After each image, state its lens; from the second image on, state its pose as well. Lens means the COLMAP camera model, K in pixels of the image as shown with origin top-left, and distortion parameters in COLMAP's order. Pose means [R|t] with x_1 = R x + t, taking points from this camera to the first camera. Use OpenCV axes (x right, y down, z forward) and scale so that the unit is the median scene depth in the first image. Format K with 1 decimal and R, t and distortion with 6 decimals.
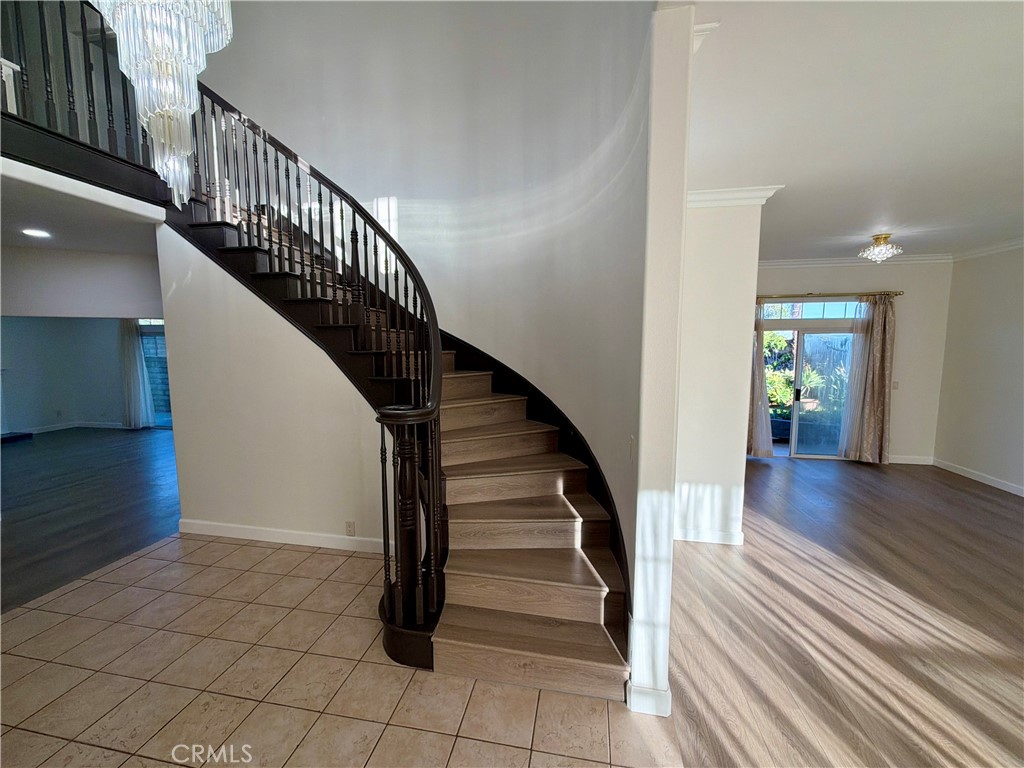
lens RADIAL K [[406.9, 0, 503.0], [0, 406.9, 382.5], [0, 0, 1]] dist [-0.002796, 0.001424]
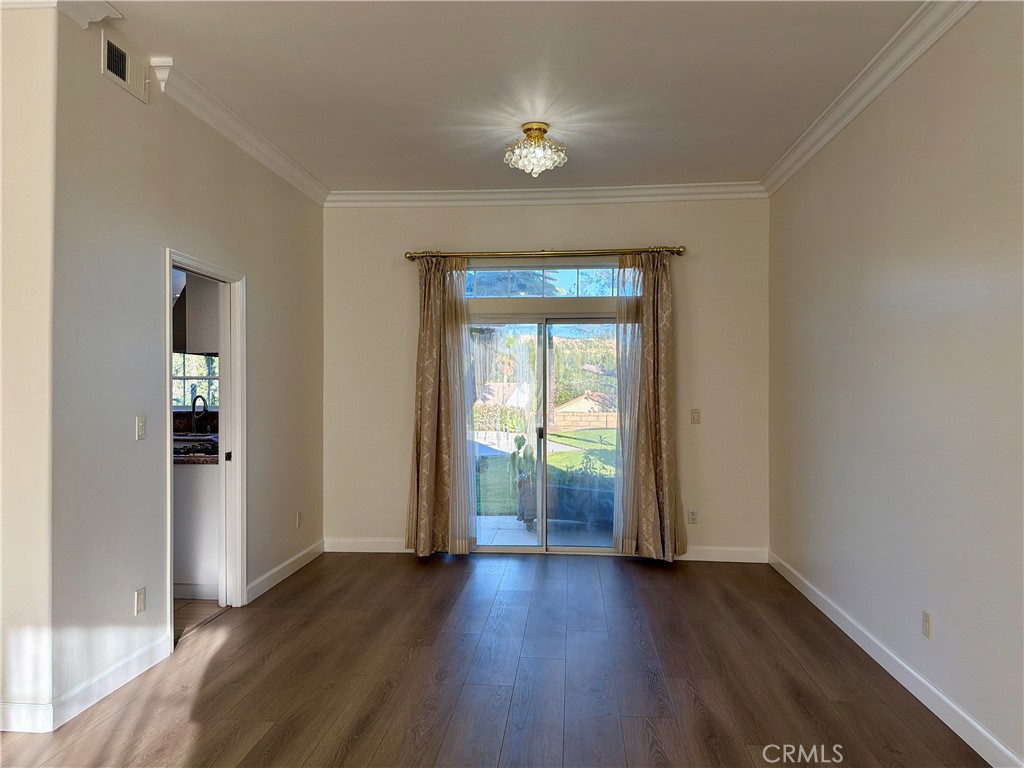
lens RADIAL K [[703.7, 0, 513.0], [0, 703.7, 387.6], [0, 0, 1]] dist [0.043623, -0.054828]
pose [[0.992053, 0.002371, 0.125800, 0.605076], [0.009531, 0.995534, -0.093922, 0.055470], [-0.125461, 0.094374, 0.987600, 0.083298]]
